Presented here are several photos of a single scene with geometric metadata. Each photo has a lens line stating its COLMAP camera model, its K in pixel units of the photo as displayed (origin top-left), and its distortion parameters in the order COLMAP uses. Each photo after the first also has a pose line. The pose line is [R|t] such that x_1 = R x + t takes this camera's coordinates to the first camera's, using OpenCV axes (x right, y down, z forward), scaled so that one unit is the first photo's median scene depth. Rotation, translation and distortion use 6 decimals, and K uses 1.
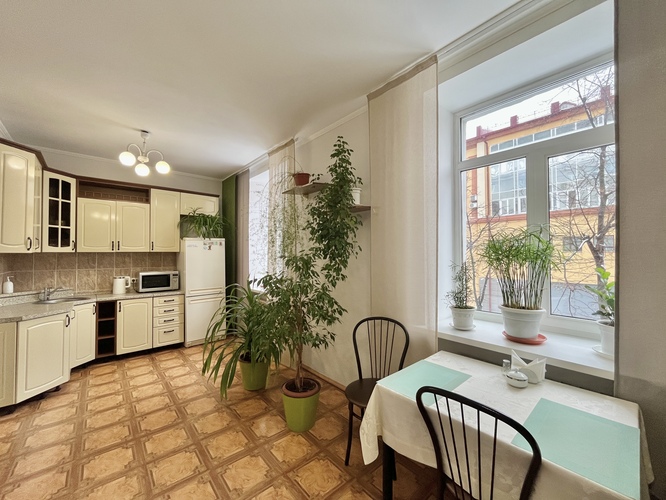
lens RADIAL K [[272.1, 0, 332.9], [0, 272.1, 248.5], [0, 0, 1]] dist [0.000741, 0.000056]
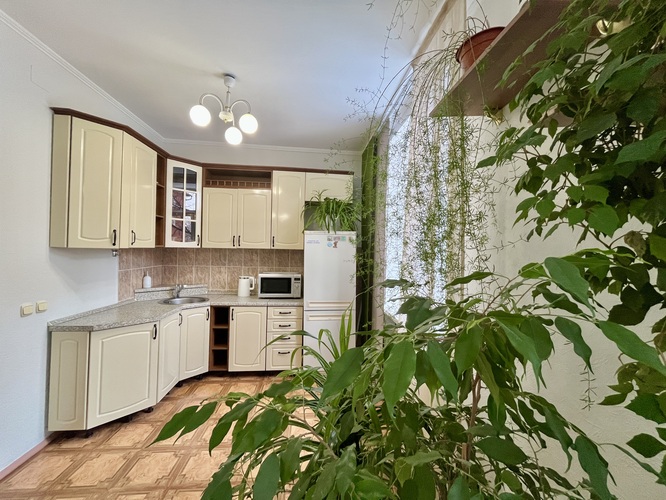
lens RADIAL K [[272.1, 0, 332.9], [0, 272.1, 248.5], [0, 0, 1]] dist [0.000741, 0.000056]
pose [[0.812141, 0.021783, -0.583054, -0.052981], [-0.014493, 0.999748, 0.017164, -0.005706], [0.583281, -0.005489, 0.812252, 0.505319]]
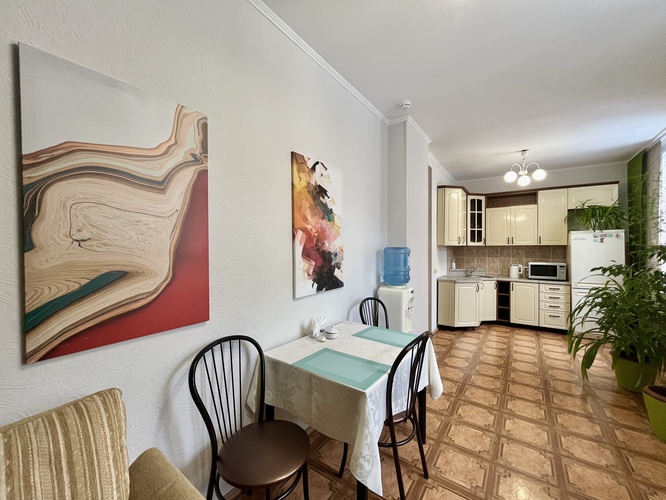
lens RADIAL K [[272.1, 0, 332.9], [0, 272.1, 248.5], [0, 0, 1]] dist [0.000741, 0.000056]
pose [[0.244102, 0.001756, -0.969748, 0.283319], [0.012056, 0.999916, 0.004845, 0.011718], [0.969675, -0.012874, 0.244060, -0.162980]]
